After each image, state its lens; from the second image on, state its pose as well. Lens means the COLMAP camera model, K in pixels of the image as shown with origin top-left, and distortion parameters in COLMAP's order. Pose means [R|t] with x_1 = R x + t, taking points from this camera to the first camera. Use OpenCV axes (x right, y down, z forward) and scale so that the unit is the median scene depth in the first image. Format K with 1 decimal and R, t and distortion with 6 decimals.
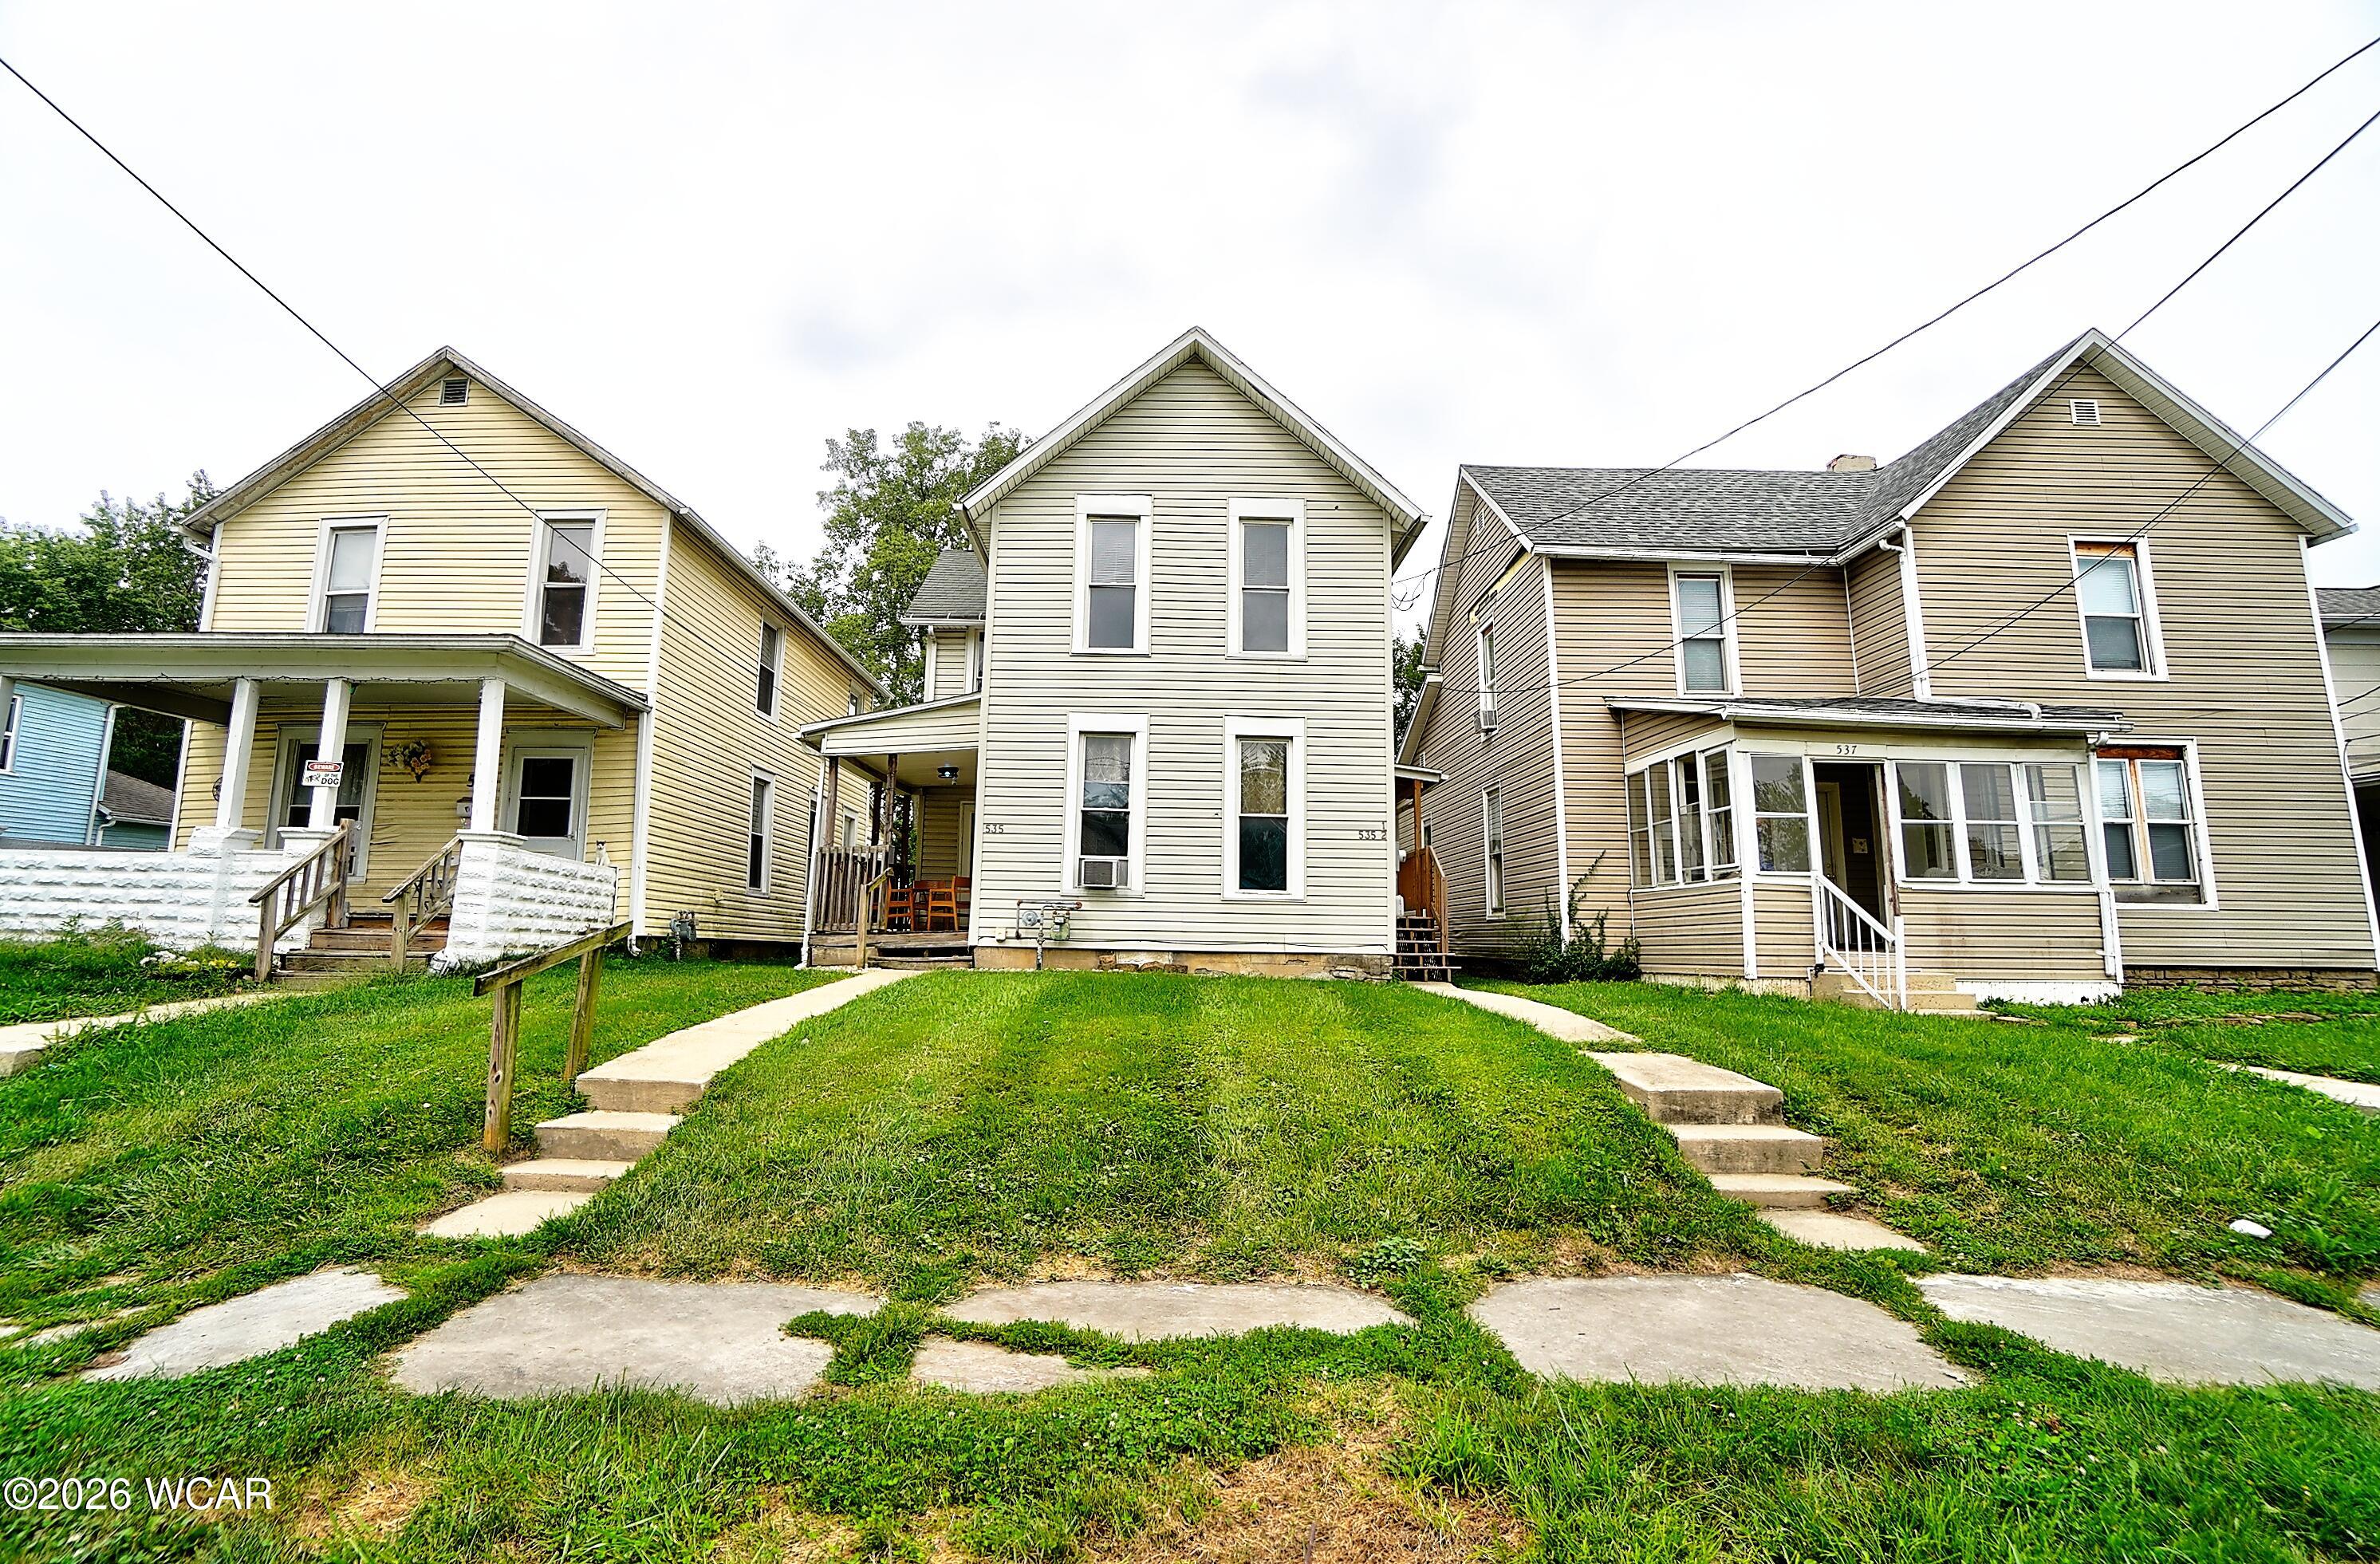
lens RADIAL K [[1056.9, 0, 1157.9], [0, 1056.9, 784.0], [0, 0, 1]] dist [-0.062389, 0.021046]
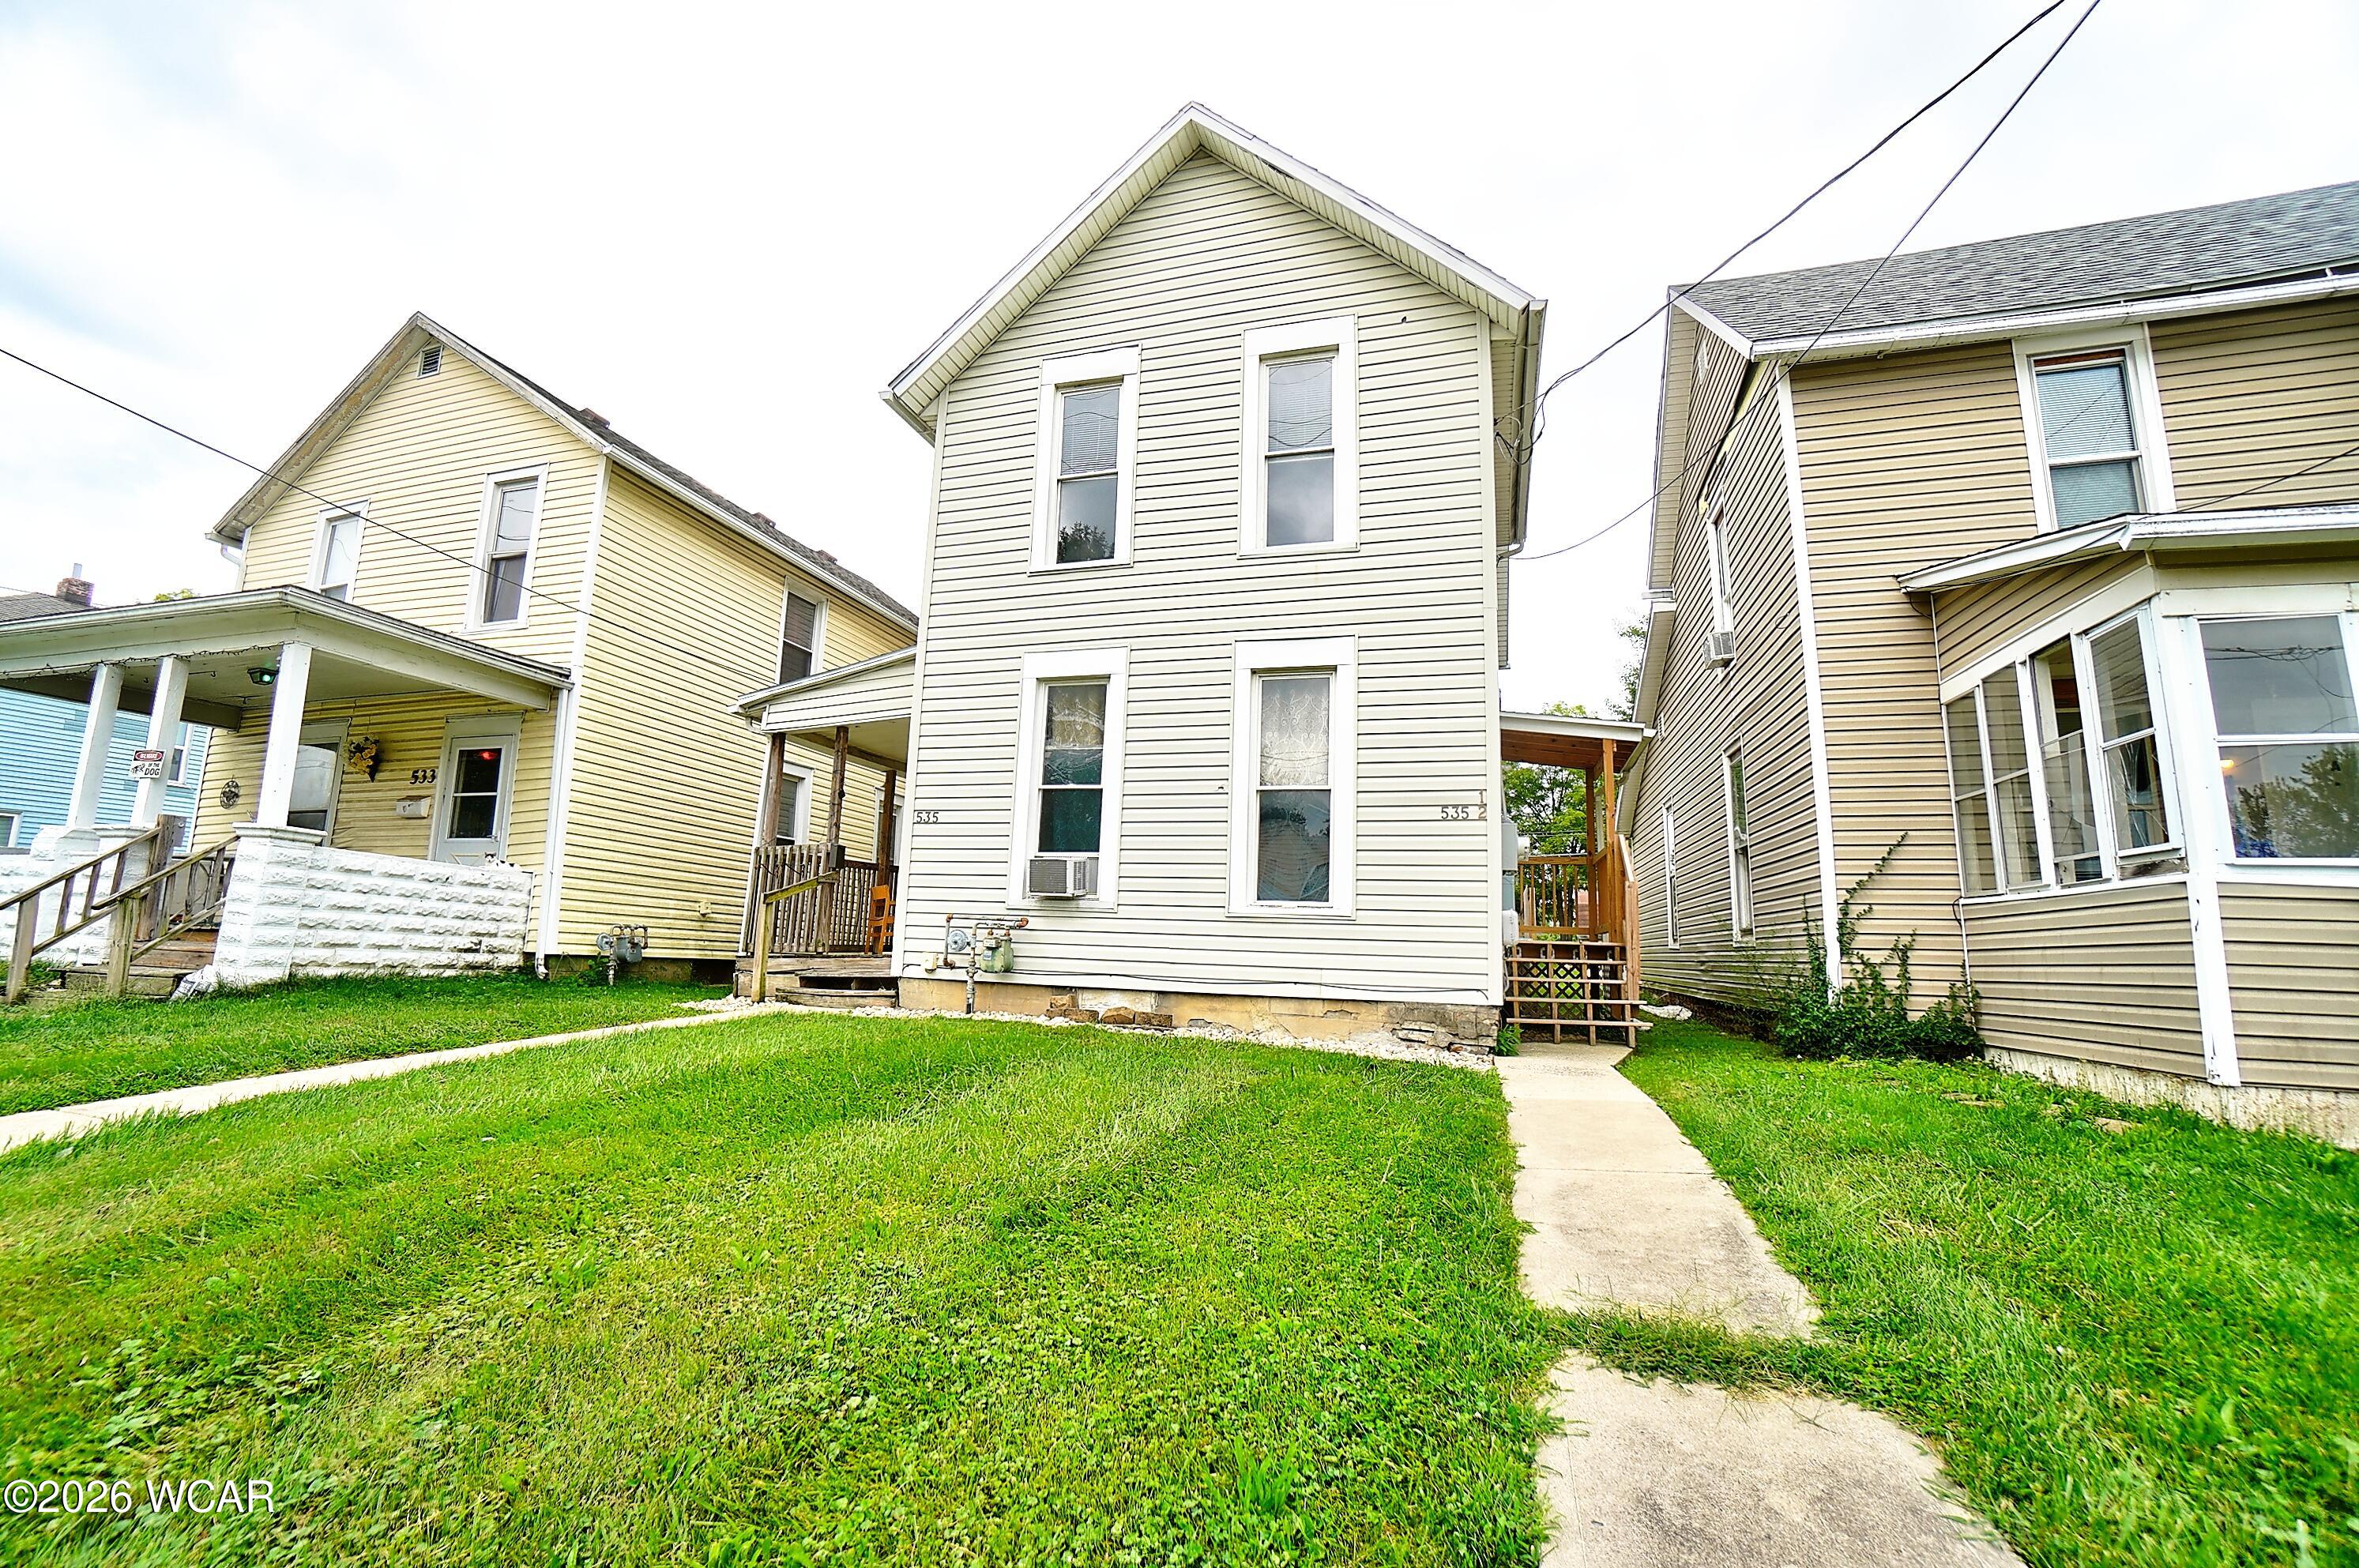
lens RADIAL K [[1048.4, 0, 1144.9], [0, 1048.4, 780.2], [0, 0, 1]] dist [-0.067320, 0.023986]
pose [[0.953040, -0.034114, -0.300917, 0.207256], [0.027780, 0.999294, -0.025305, 0.039378], [0.301568, 0.015757, 0.953315, 0.350218]]
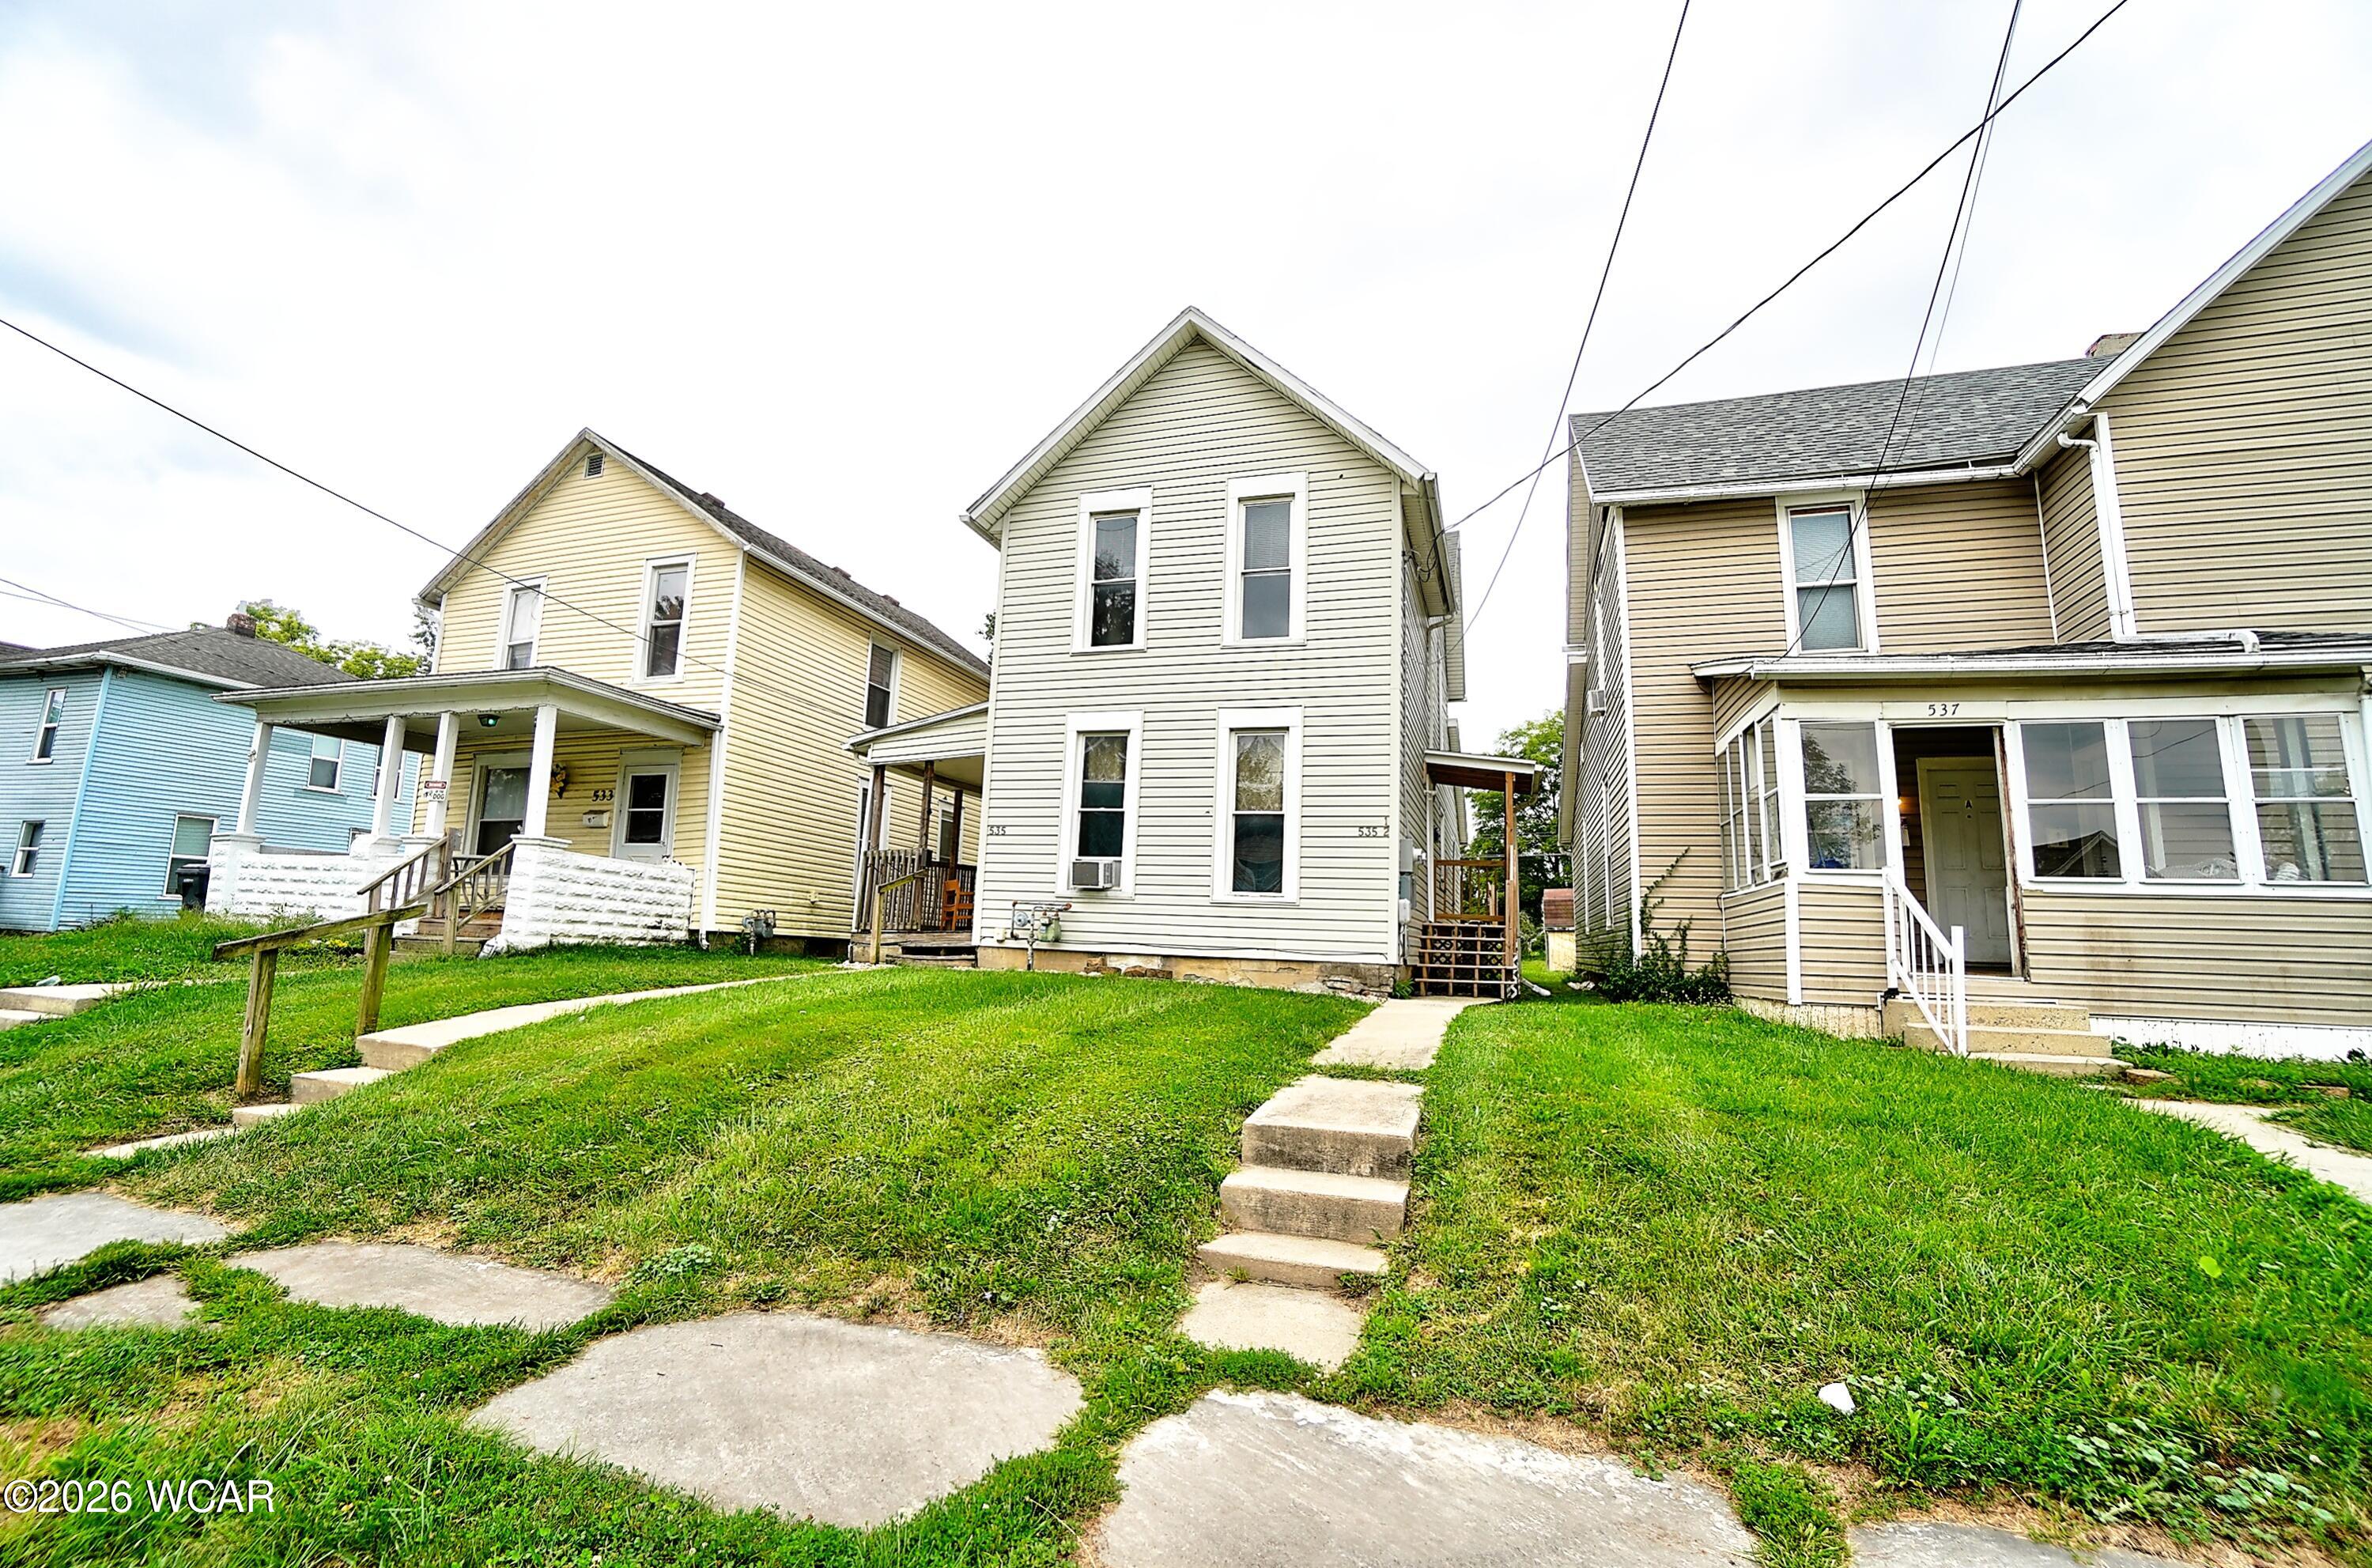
lens RADIAL K [[1048.5, 0, 1159.7], [0, 1048.5, 789.2], [0, 0, 1]] dist [-0.063453, 0.022257]
pose [[0.950942, -0.026285, -0.308251, 0.302285], [0.023500, 0.999643, -0.012745, 0.018974], [0.308476, 0.004876, 0.951220, 0.090044]]
